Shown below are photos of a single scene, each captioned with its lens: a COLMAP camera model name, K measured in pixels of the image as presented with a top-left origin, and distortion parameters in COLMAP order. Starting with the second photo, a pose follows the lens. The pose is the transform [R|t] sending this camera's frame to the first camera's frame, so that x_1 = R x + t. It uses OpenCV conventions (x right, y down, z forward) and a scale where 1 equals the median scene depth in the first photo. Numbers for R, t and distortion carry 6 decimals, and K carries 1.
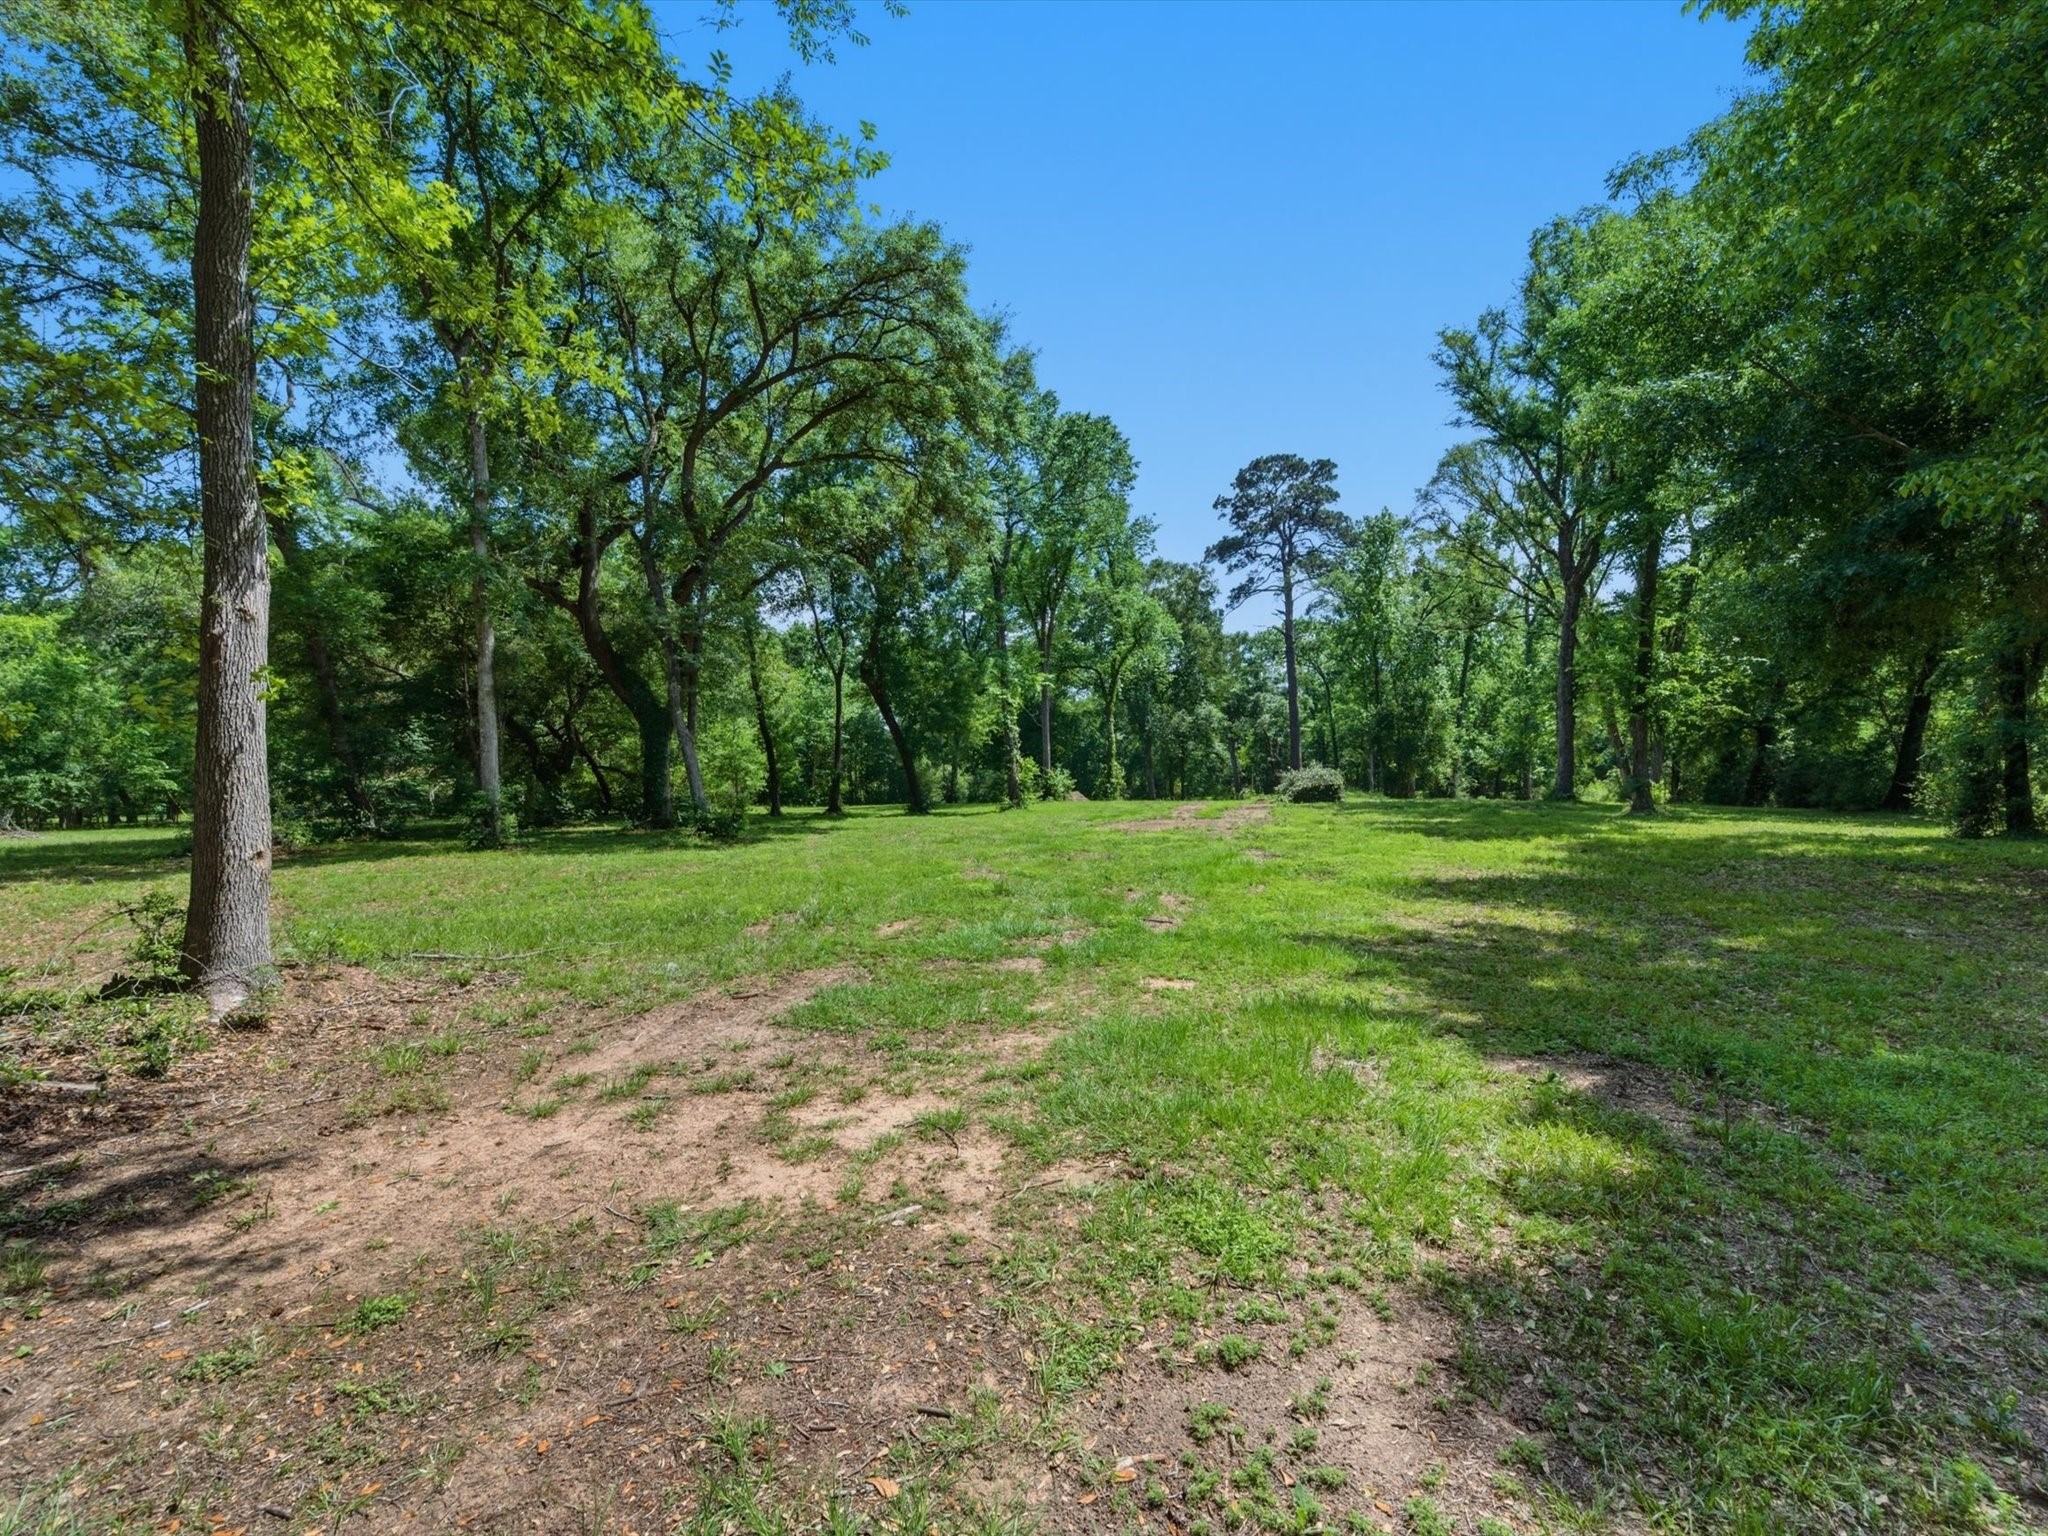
lens RADIAL K [[911.8, 0, 1023.6], [0, 911.8, 767.2], [0, 0, 1]] dist [0.000482, -0.000249]
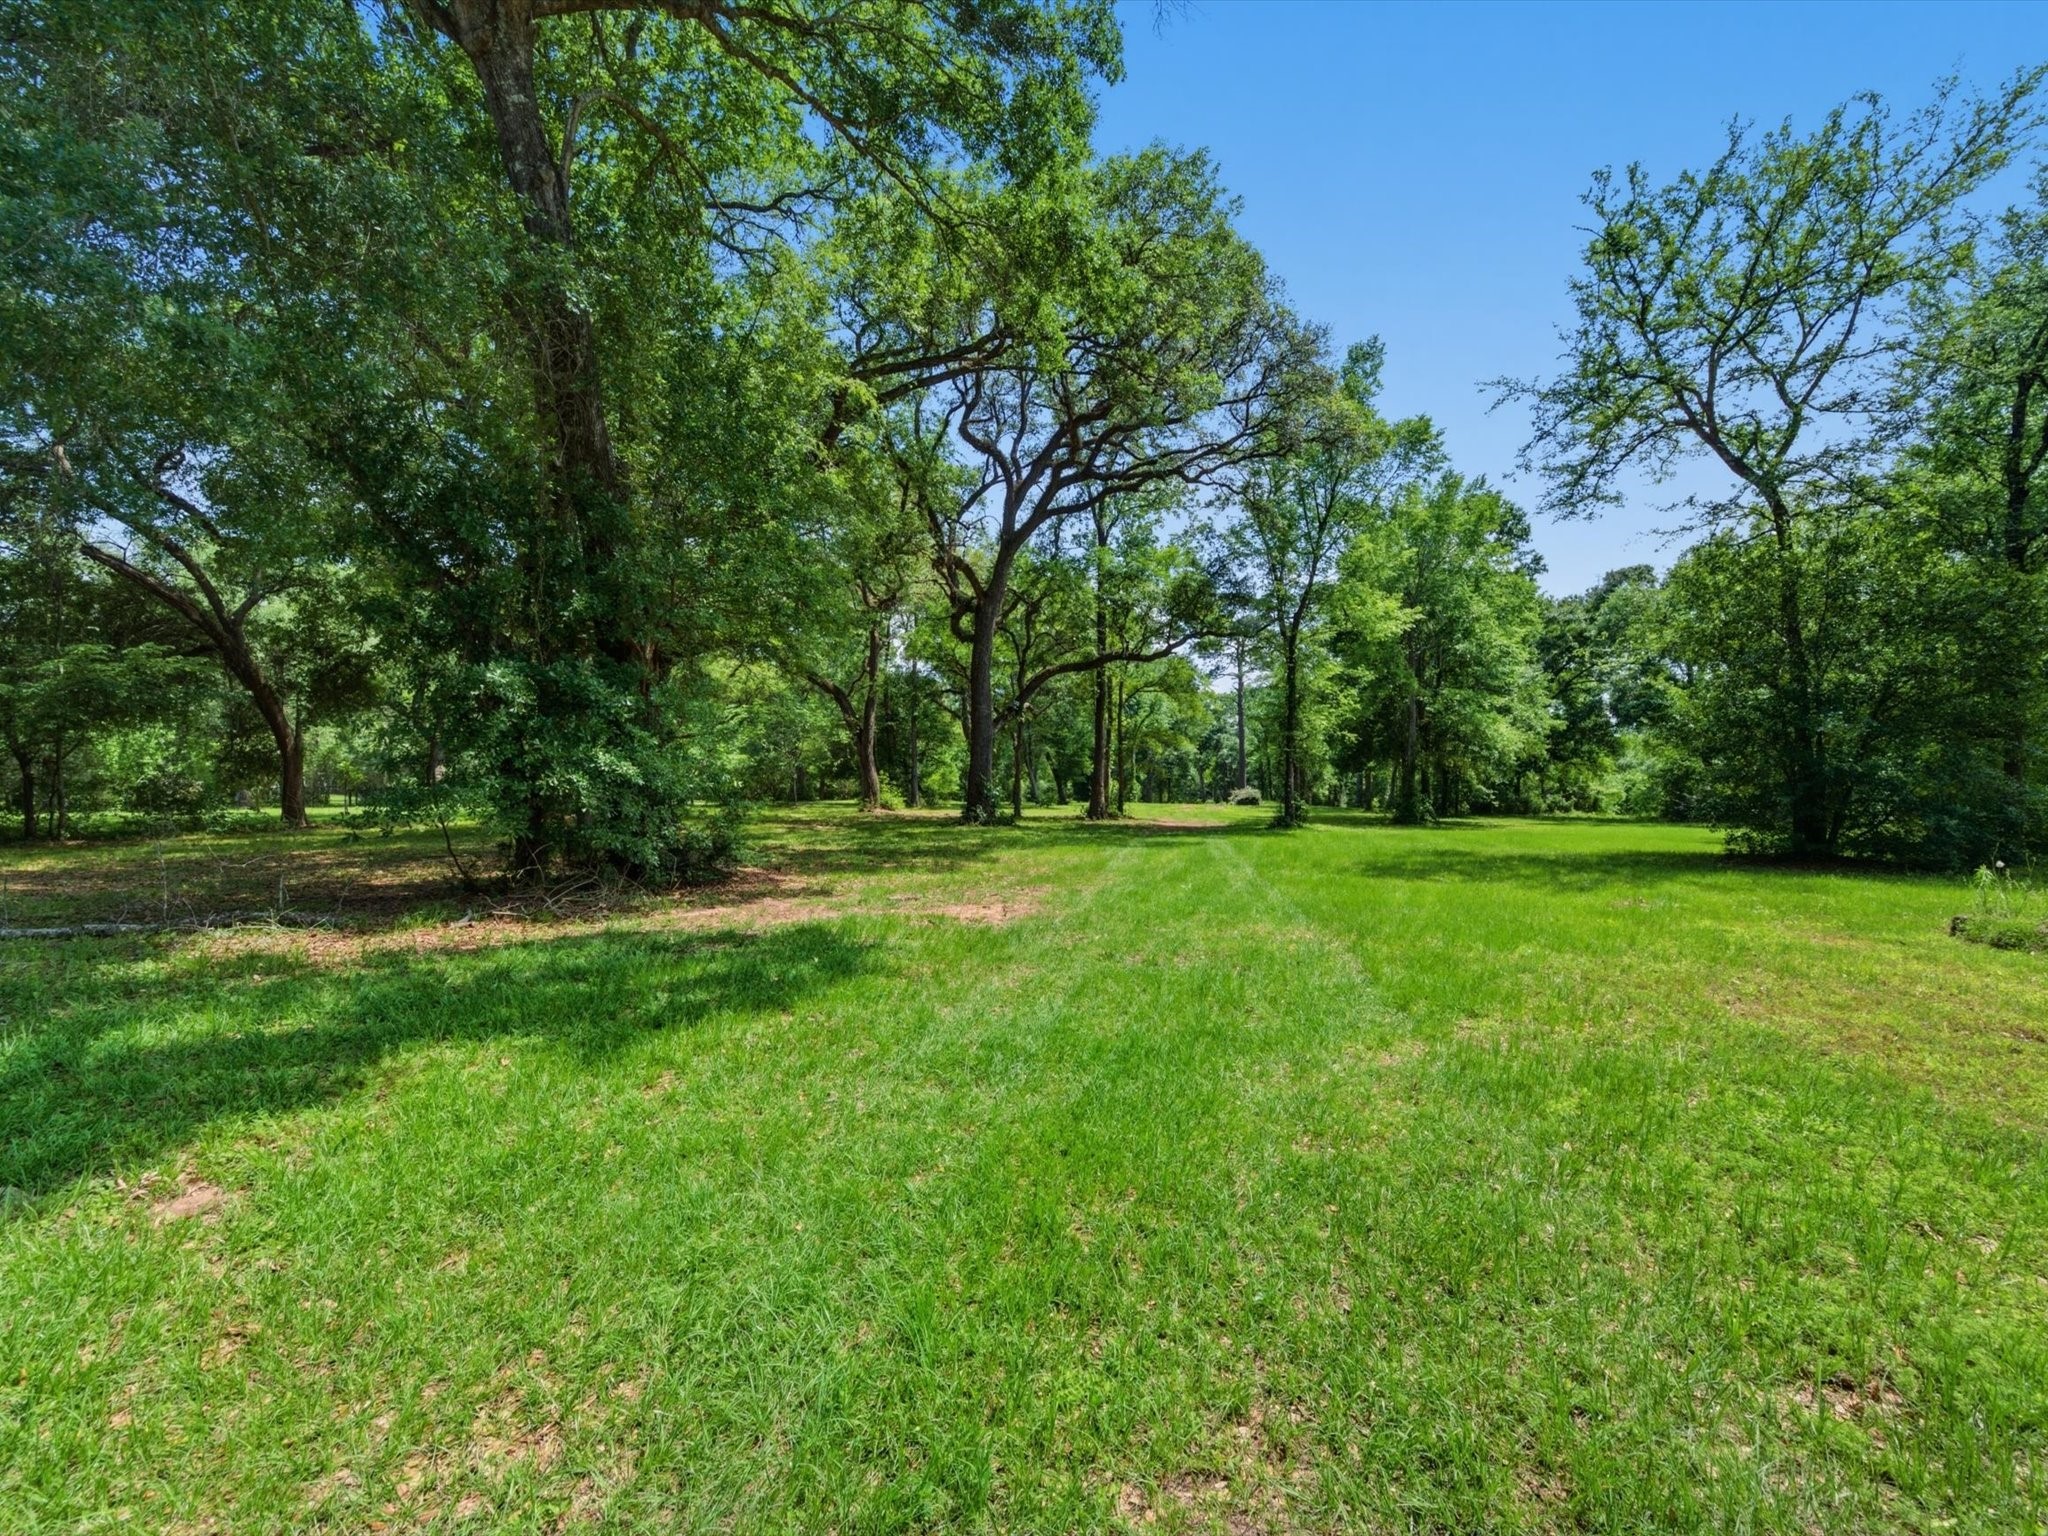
lens RADIAL K [[911.8, 0, 1024.3], [0, 911.8, 770.5], [0, 0, 1]] dist [0.000482, -0.000249]
pose [[0.998307, 0.036170, 0.045550, -0.134817], [-0.036000, 0.999341, -0.004545, -0.006057], [-0.045684, 0.002897, 0.998952, -0.501342]]
